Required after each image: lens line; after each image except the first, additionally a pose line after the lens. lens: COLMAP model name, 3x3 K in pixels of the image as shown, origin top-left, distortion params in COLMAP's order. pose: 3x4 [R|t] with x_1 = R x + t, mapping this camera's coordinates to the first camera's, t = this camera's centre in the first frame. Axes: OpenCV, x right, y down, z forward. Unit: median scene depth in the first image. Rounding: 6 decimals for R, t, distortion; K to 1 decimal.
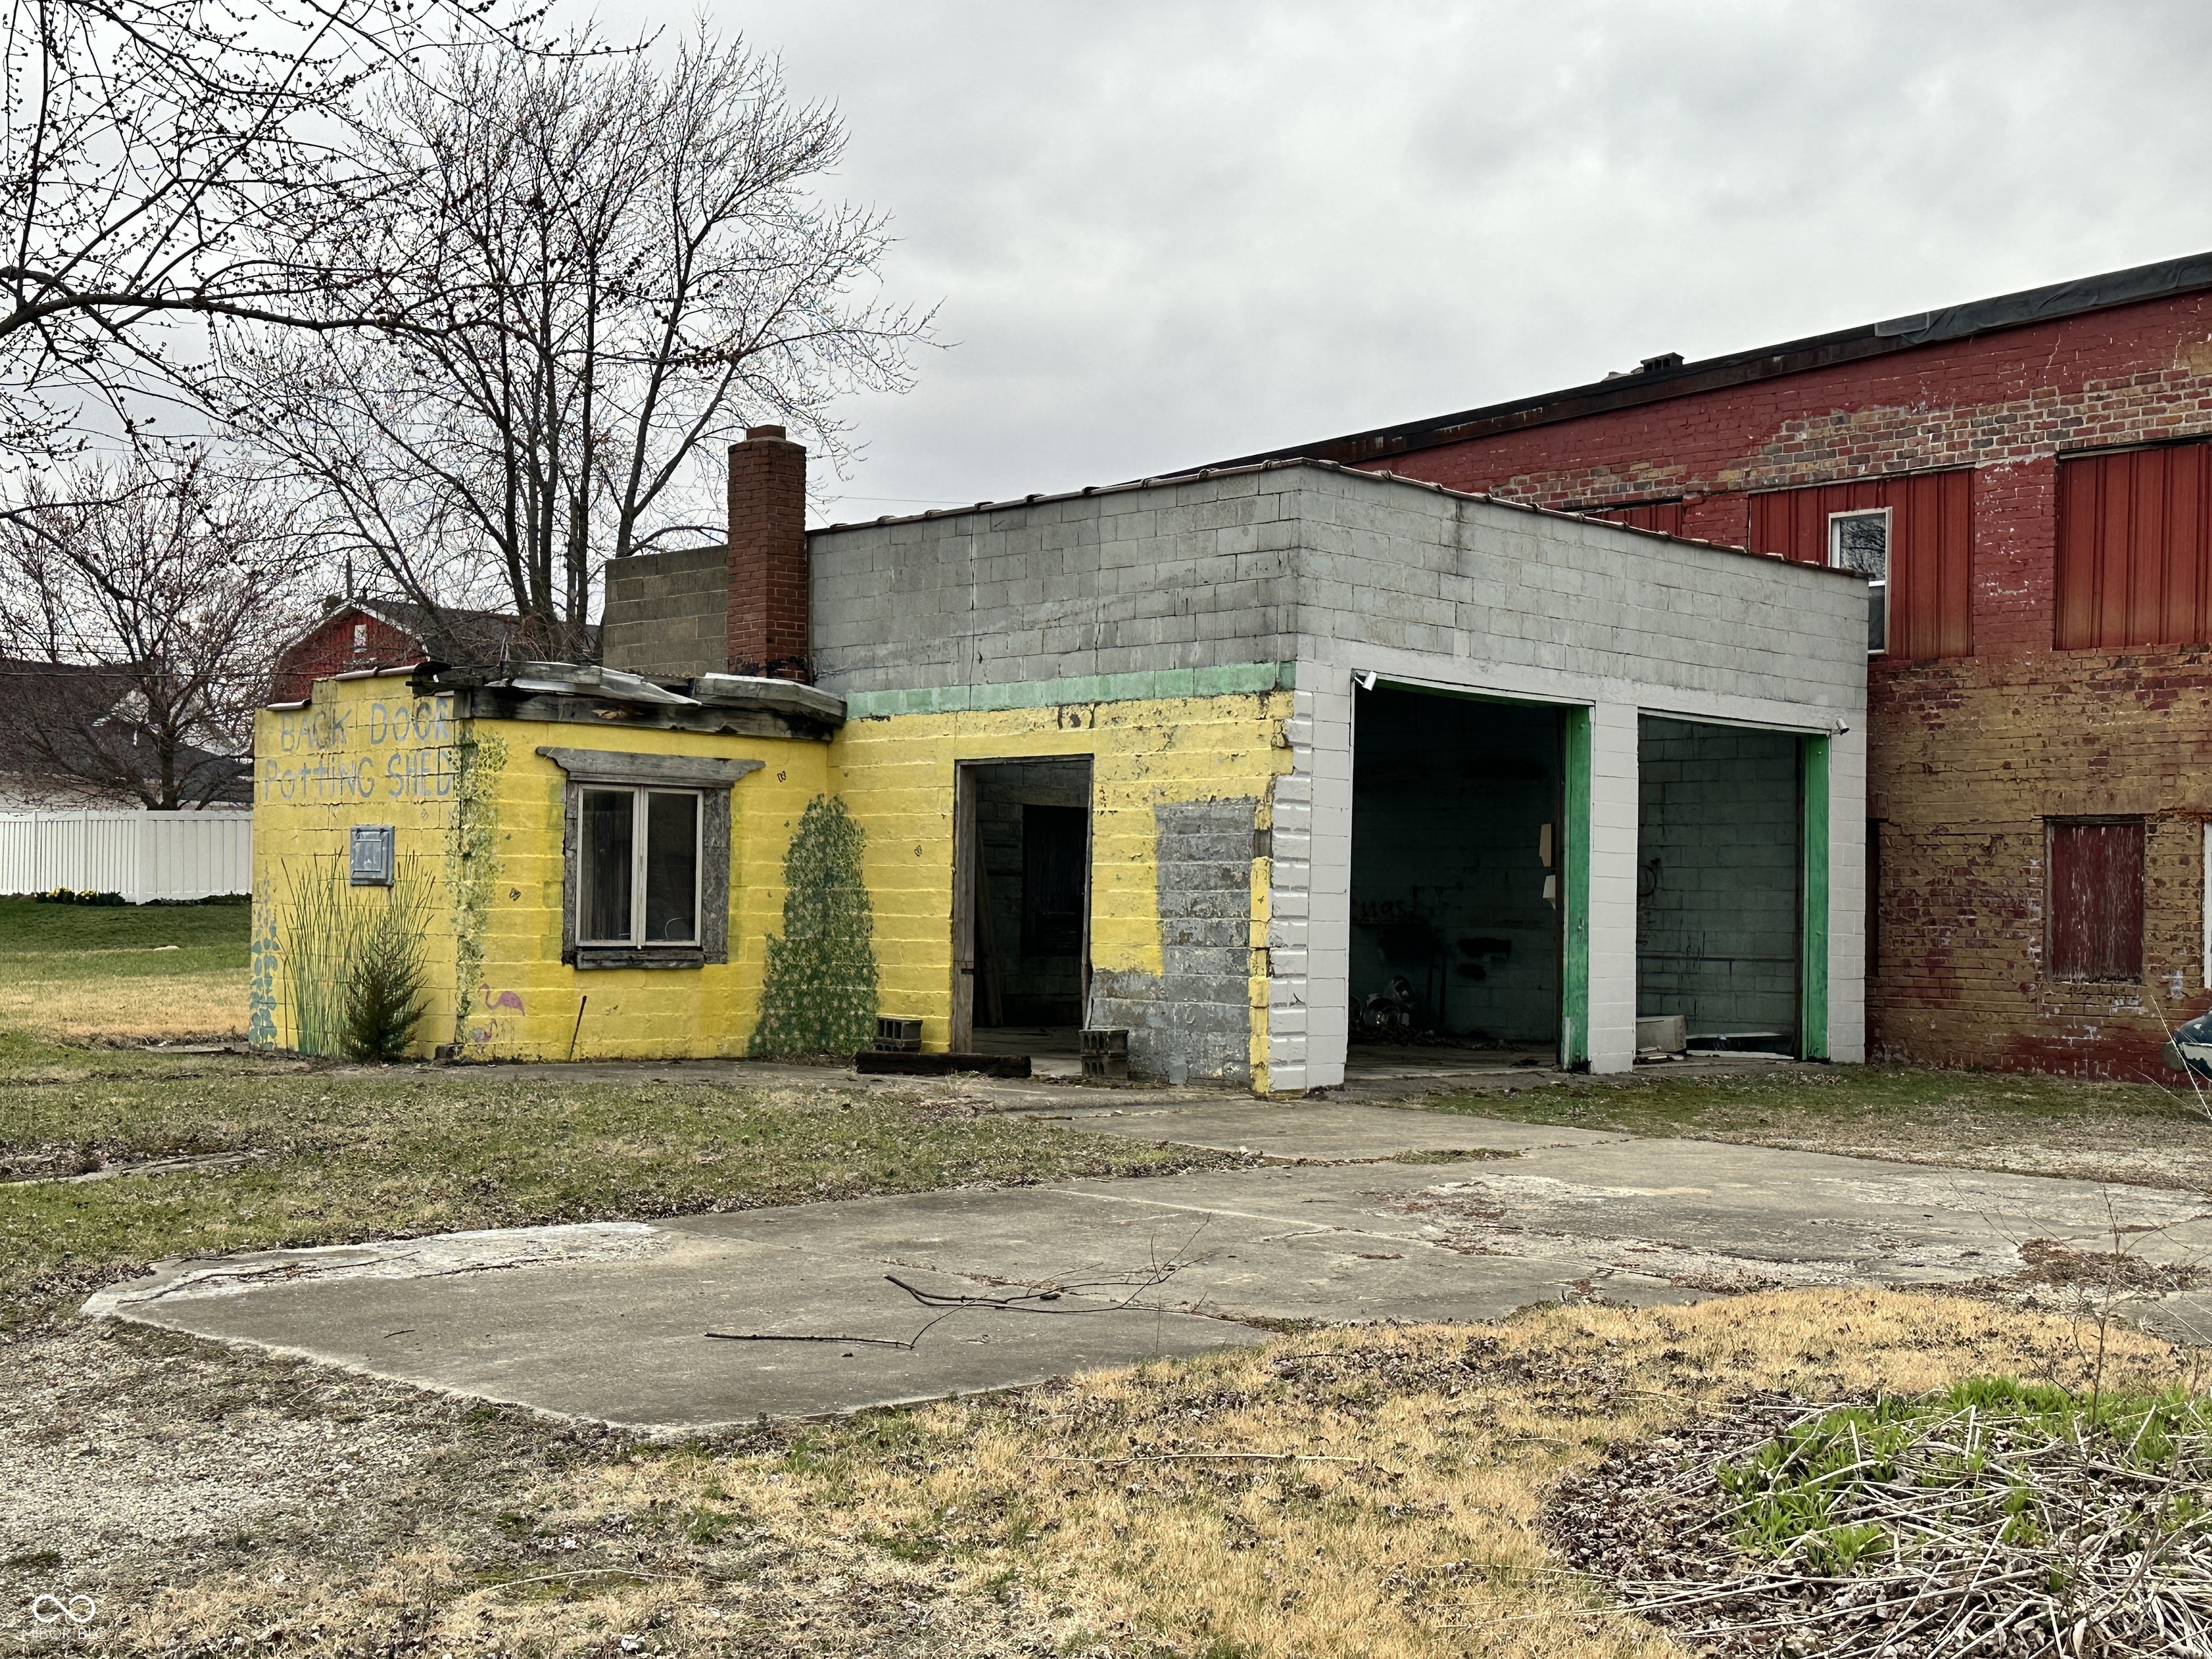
lens RADIAL K [[2735.3, 0, 1098.4], [0, 2735.3, 829.3], [0, 0, 1]] dist [0.110280, 0.000000]
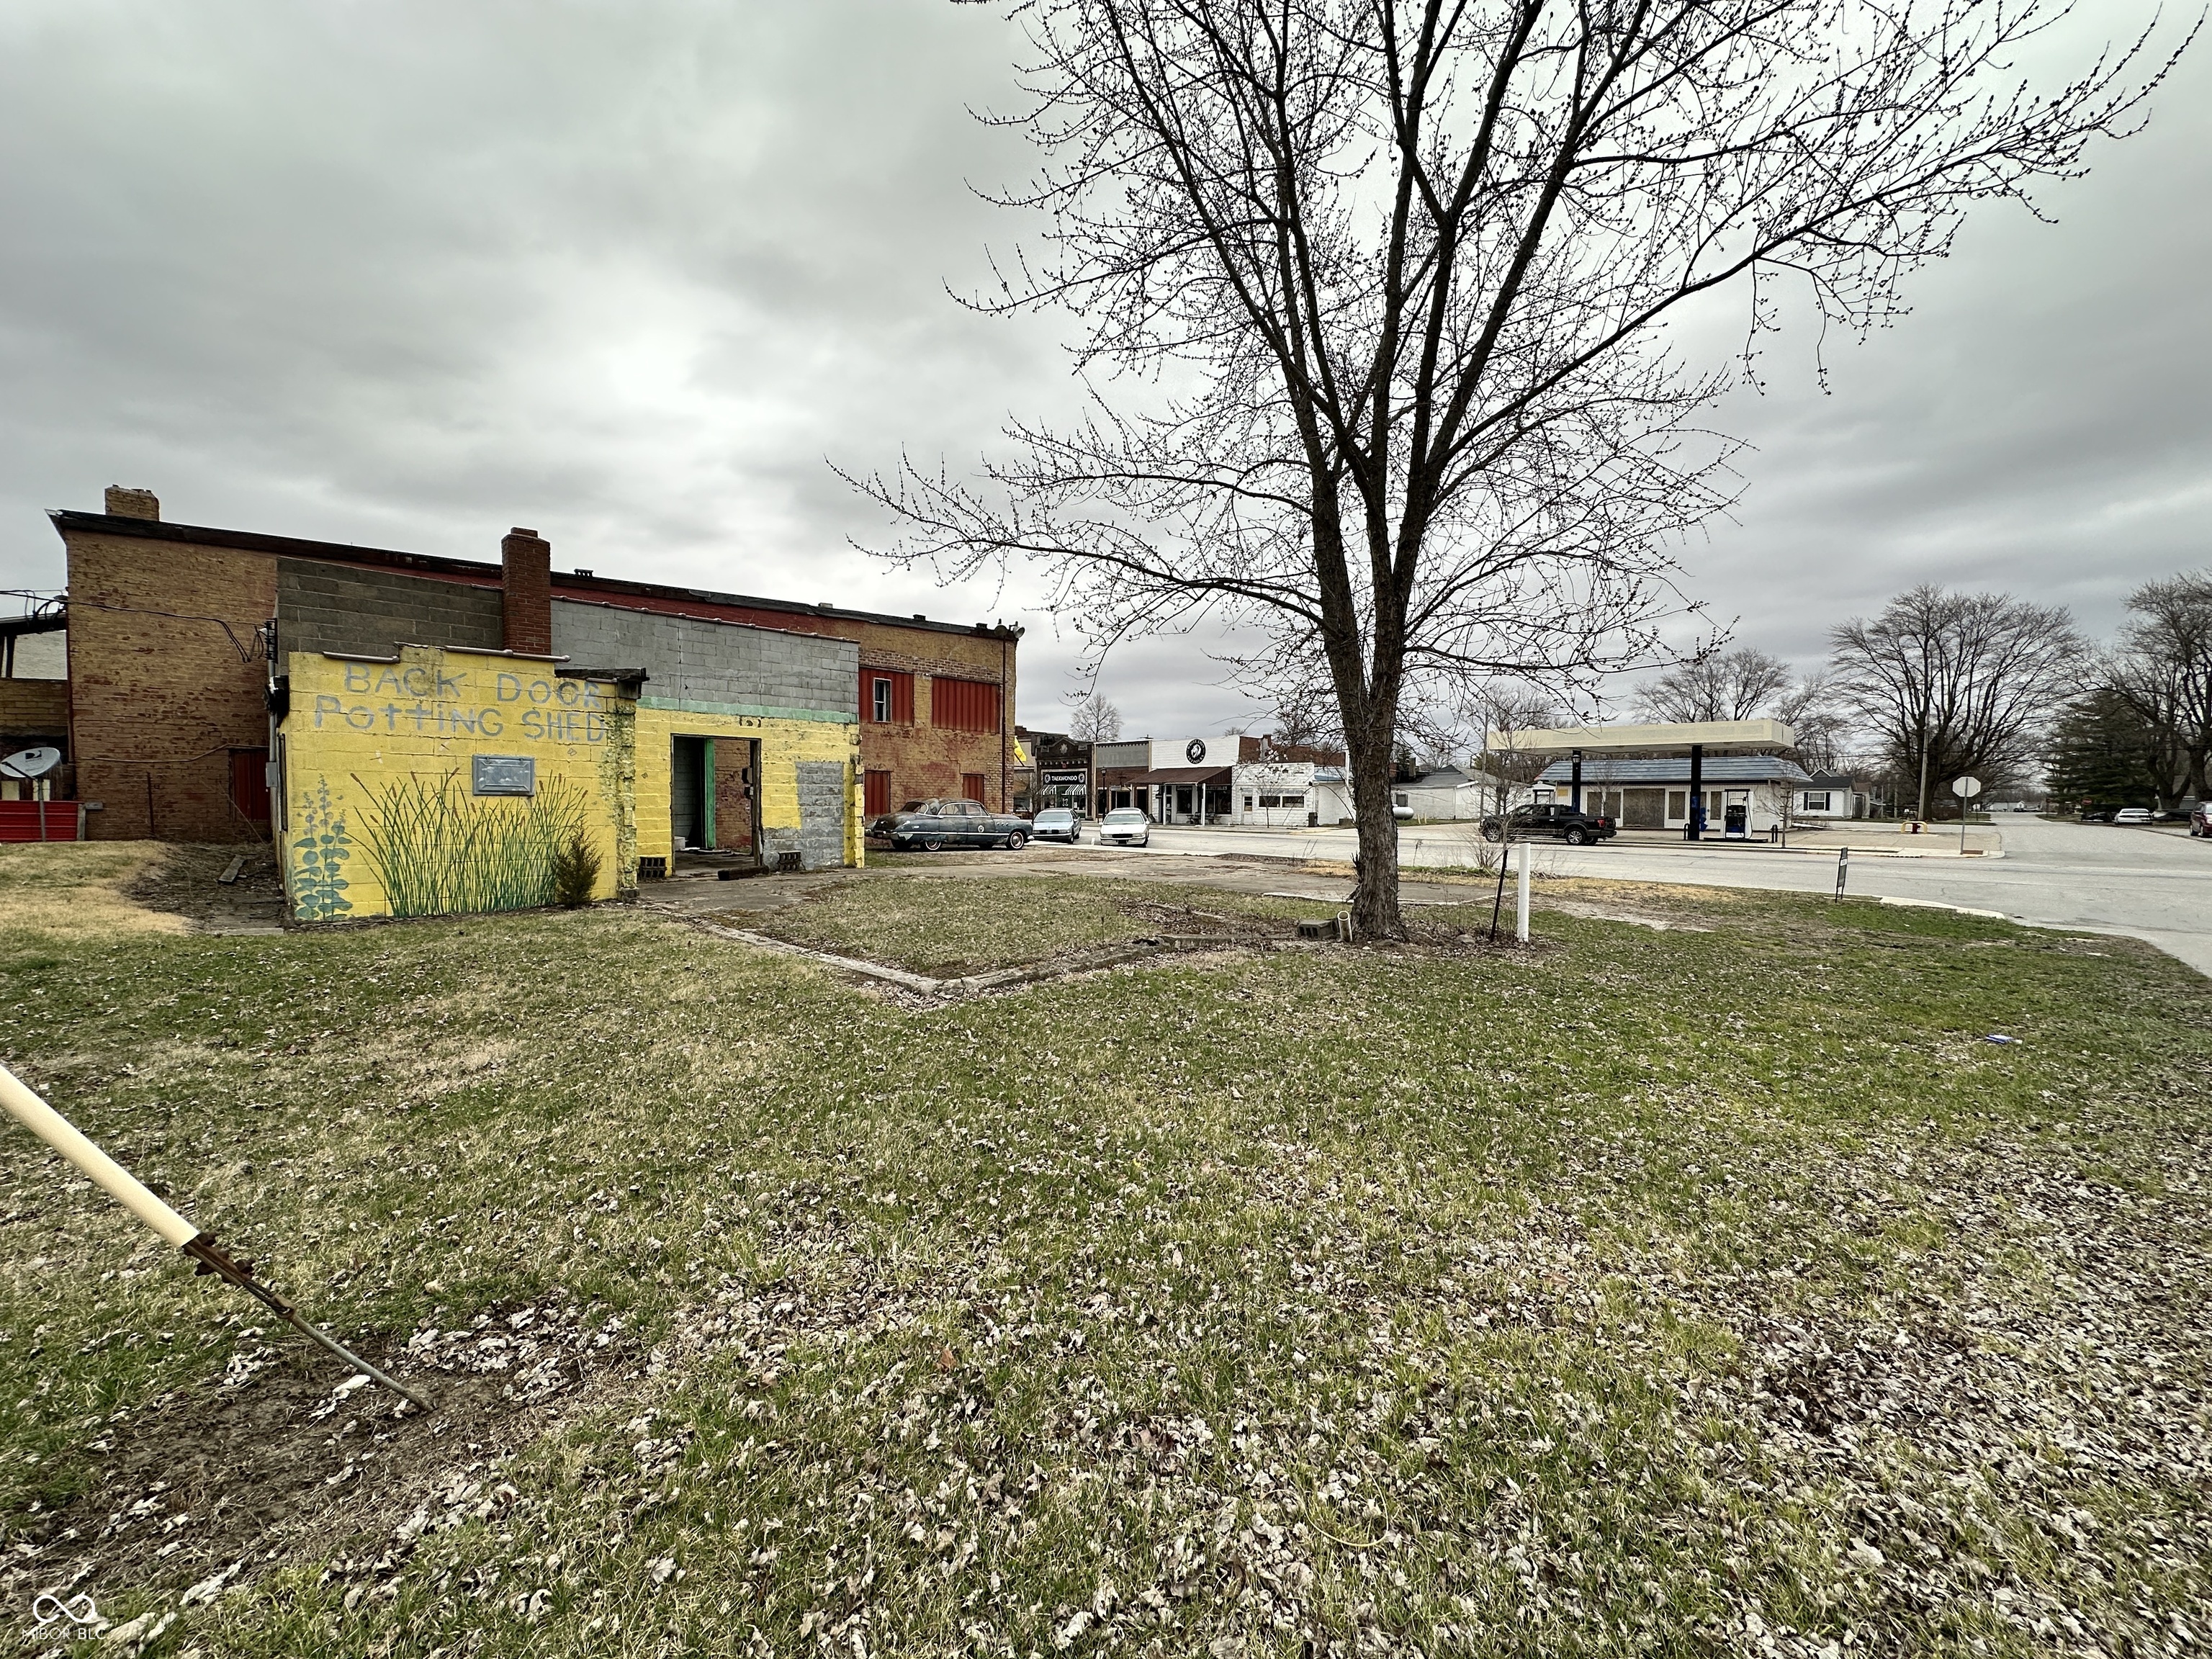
lens RADIAL K [[878.6, 0, 1107.0], [0, 878.6, 817.6], [0, 0, 1]] dist [0.006852, -0.000749]
pose [[-0.002900, -0.035879, 0.999352, -0.724658], [-0.041196, 0.998512, 0.035729, 0.001594], [-0.999147, -0.041065, -0.004374, 0.649773]]
